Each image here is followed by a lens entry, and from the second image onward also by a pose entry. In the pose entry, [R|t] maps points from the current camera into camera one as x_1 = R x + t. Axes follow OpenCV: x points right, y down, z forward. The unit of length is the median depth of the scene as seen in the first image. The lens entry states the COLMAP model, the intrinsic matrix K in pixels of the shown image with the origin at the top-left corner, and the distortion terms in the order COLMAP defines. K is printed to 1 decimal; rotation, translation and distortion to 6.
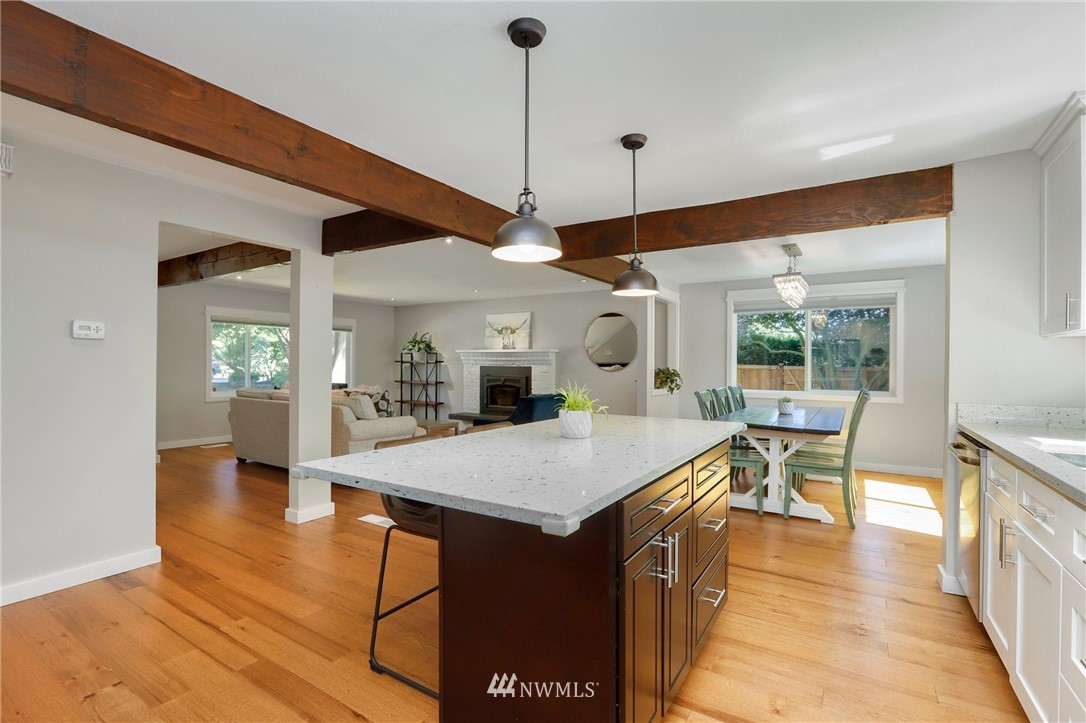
lens RADIAL K [[496.7, 0, 541.8], [0, 496.7, 366.1], [0, 0, 1]] dist [-0.051656, 0.020863]
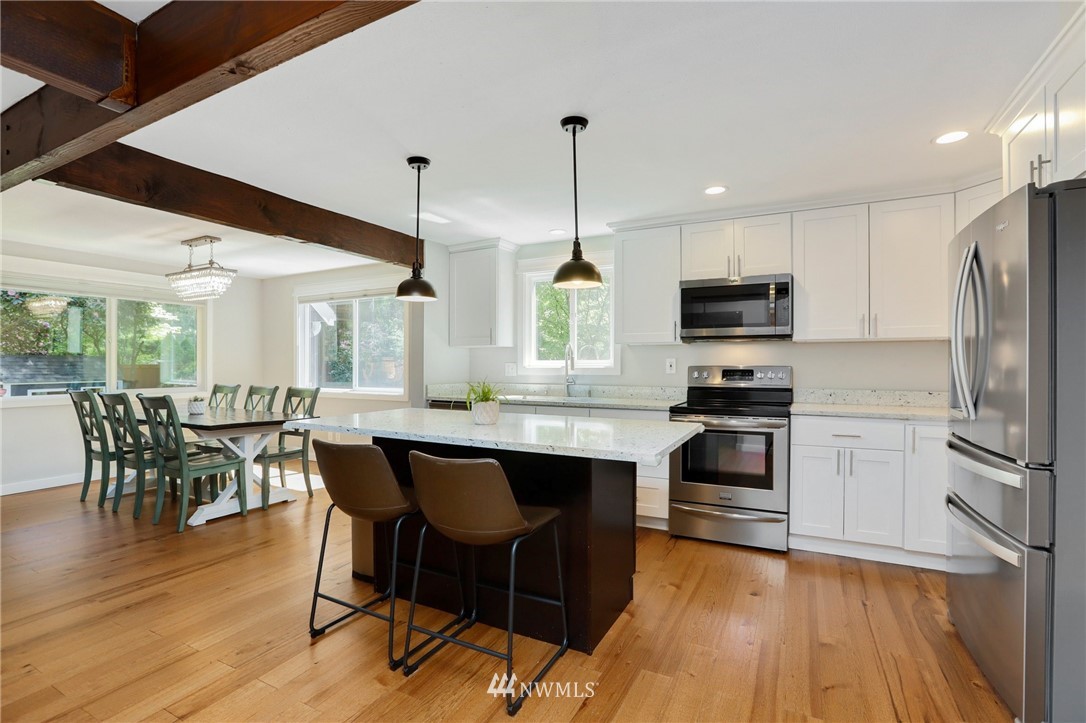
lens RADIAL K [[507.4, 0, 541.6], [0, 507.4, 366.2], [0, 0, 1]] dist [-0.045419, 0.022464]
pose [[-0.092271, -0.011487, 0.995668, -0.523904], [0.003004, 0.999926, 0.011815, -0.001755], [-0.995729, 0.004081, -0.092230, 0.439043]]
